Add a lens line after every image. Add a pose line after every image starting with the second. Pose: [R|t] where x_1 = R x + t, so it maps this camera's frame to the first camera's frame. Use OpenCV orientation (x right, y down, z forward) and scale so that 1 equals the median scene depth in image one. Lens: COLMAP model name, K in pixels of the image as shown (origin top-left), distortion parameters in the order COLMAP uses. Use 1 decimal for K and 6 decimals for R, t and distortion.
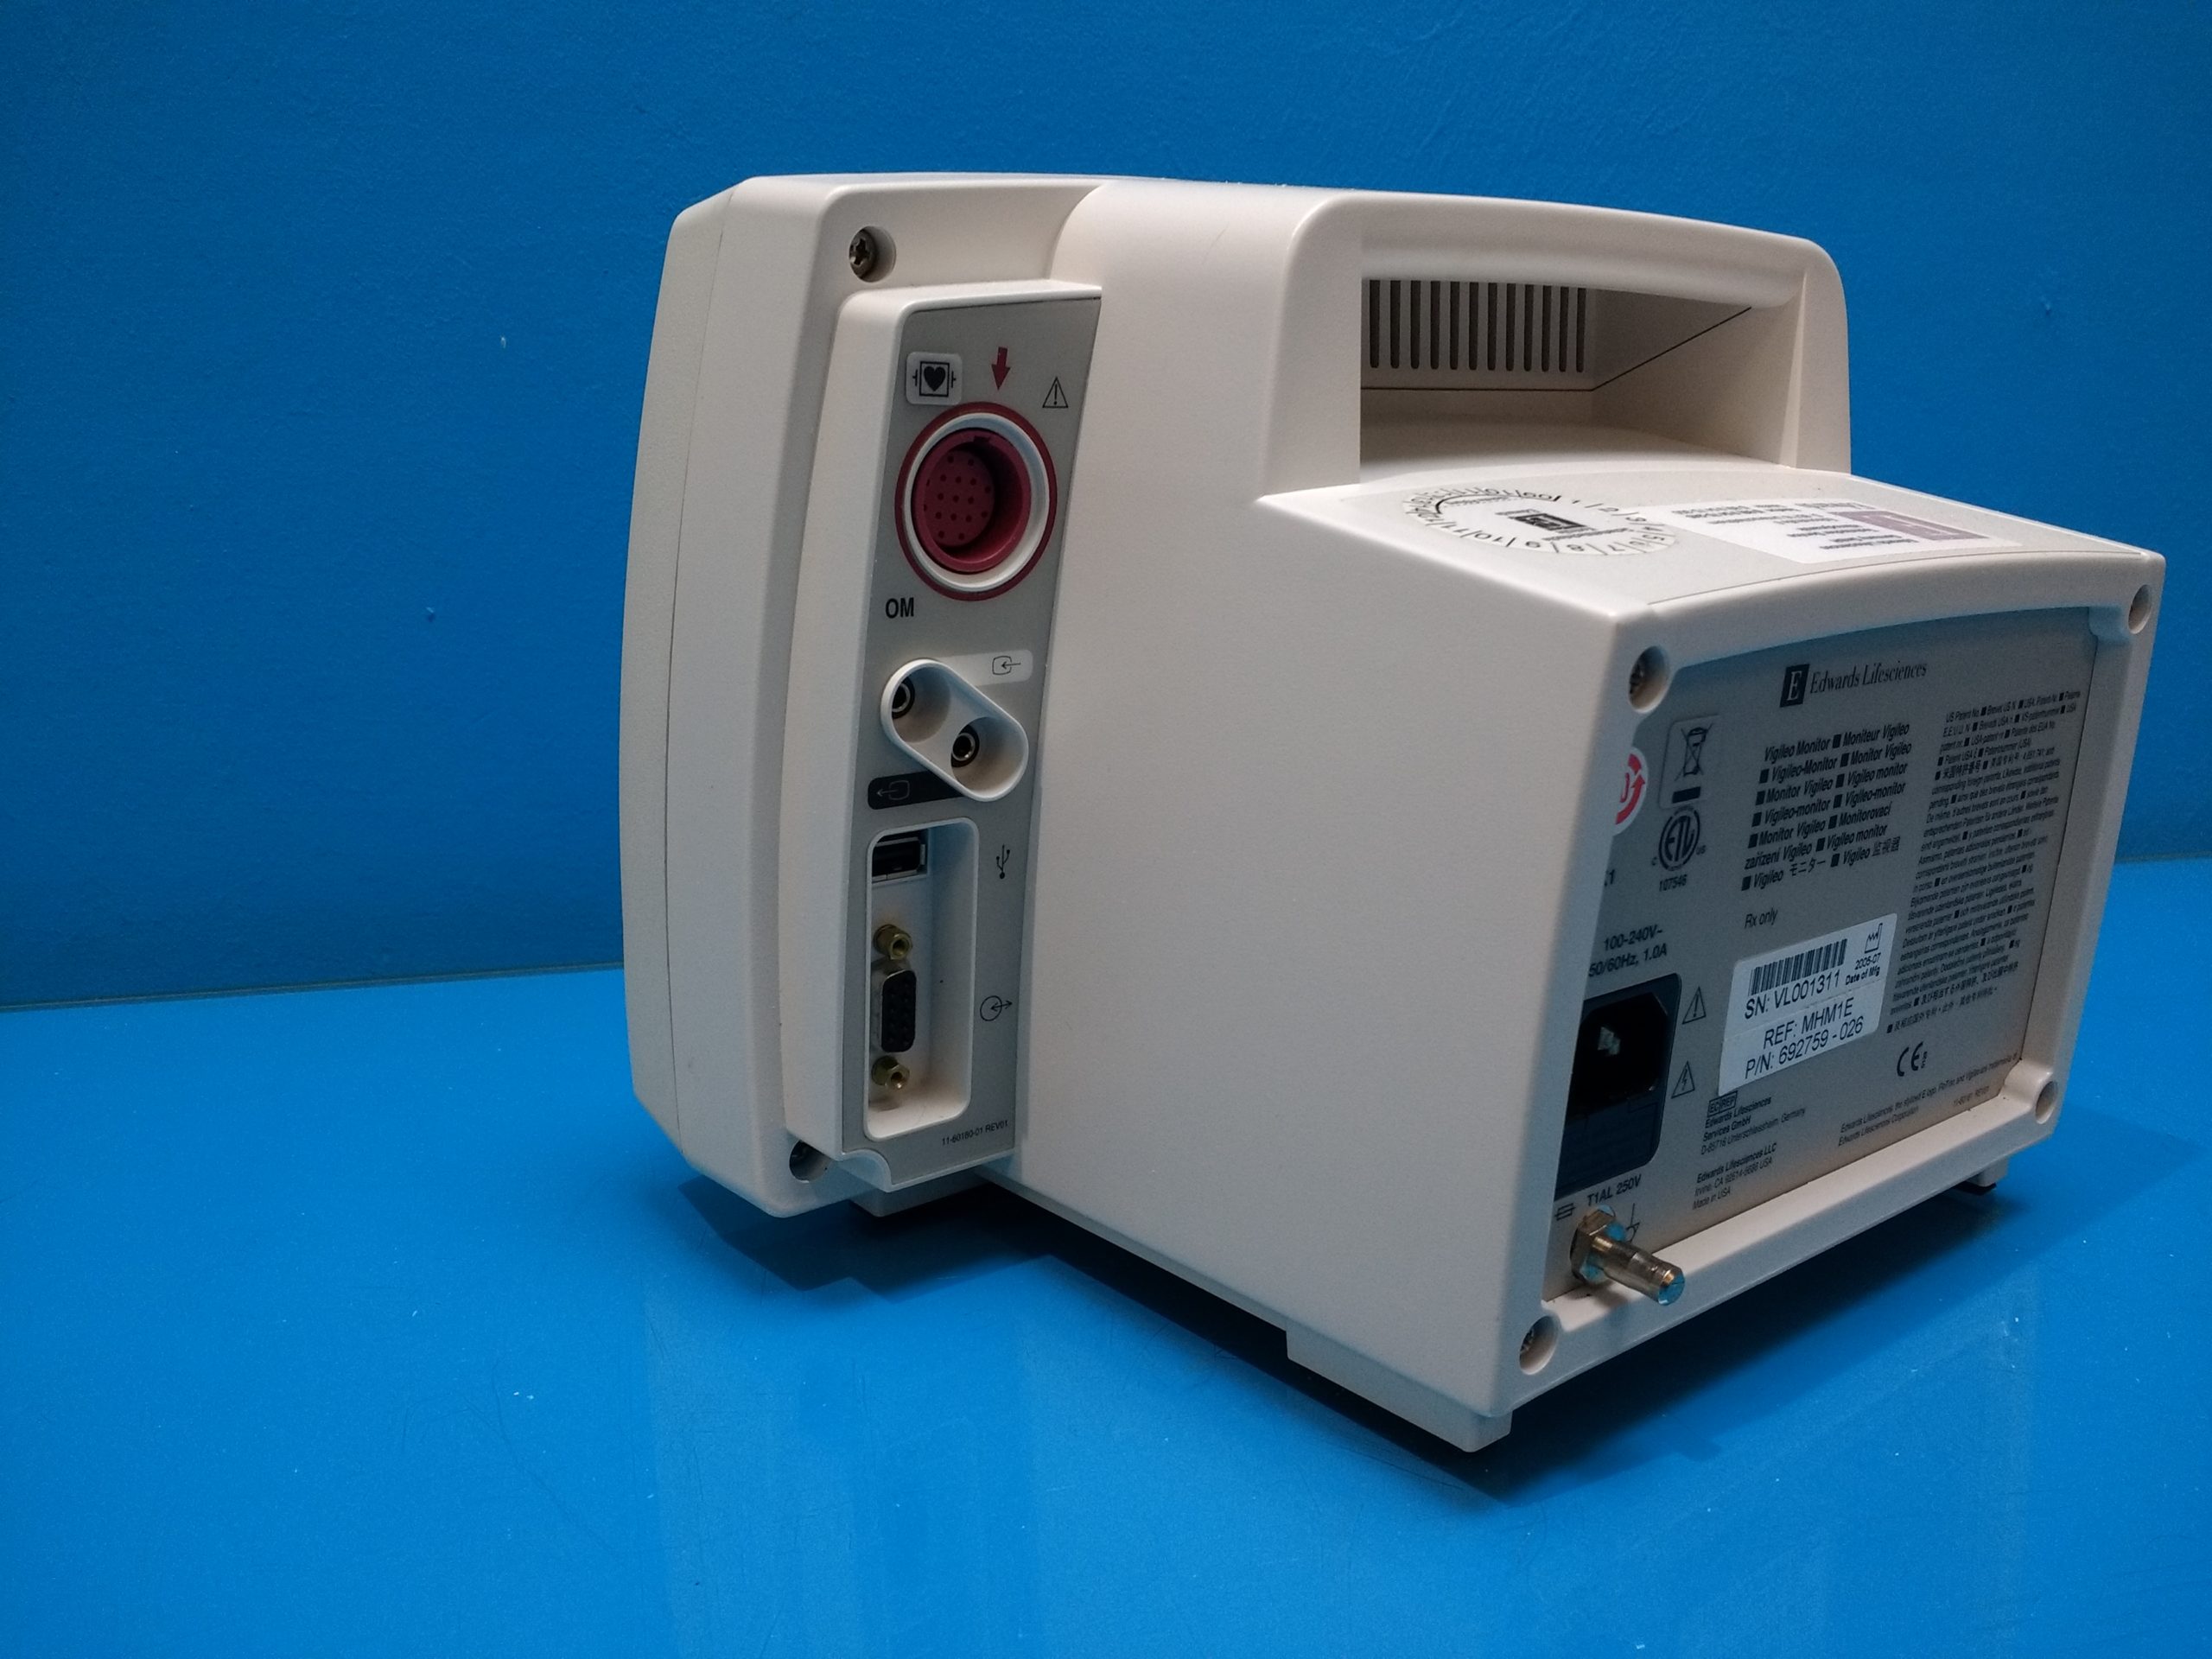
lens RADIAL K [[1712.3, 0, 1106.0], [0, 1712.3, 829.5], [0, 0, 1]] dist [0.081526, -0.155510]
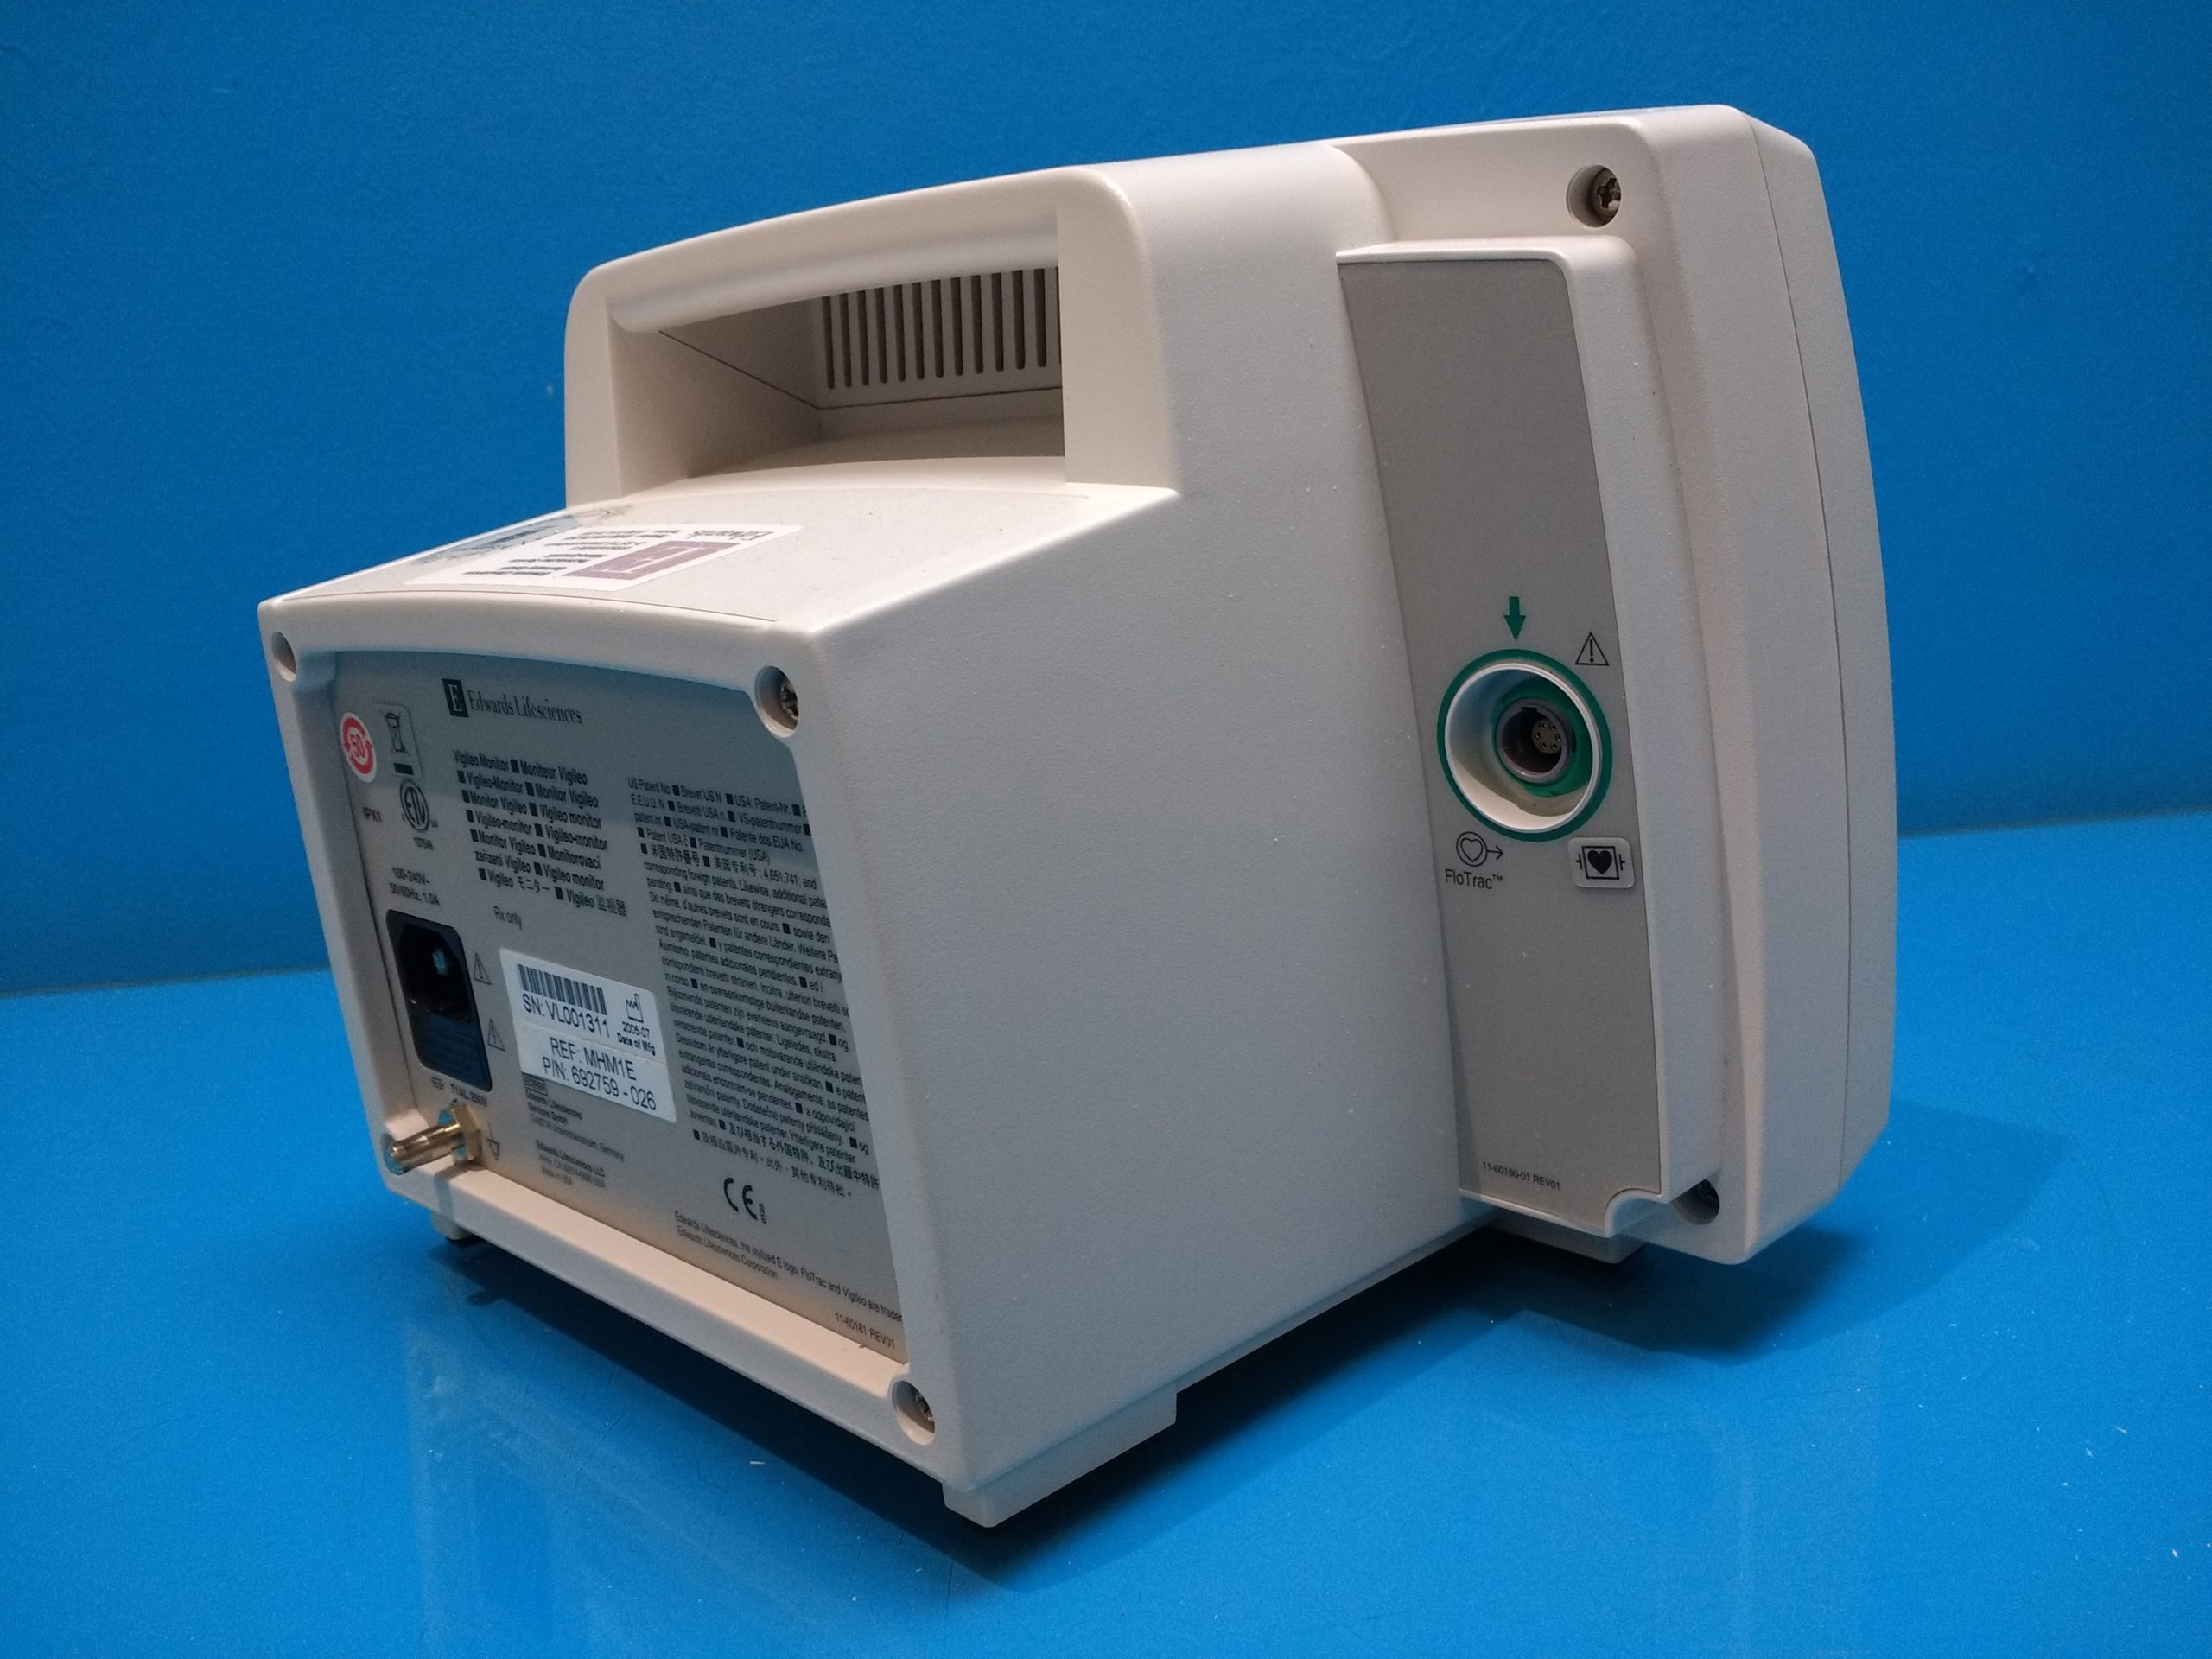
lens RADIAL K [[1712.3, 0, 1106.0], [0, 1712.3, 829.5], [0, 0, 1]] dist [0.081526, -0.155510]
pose [[0.191044, 0.202785, -0.960406, 1.100068], [-0.172155, 0.970184, 0.170605, -0.185304], [0.966367, 0.132746, 0.220258, 0.838017]]
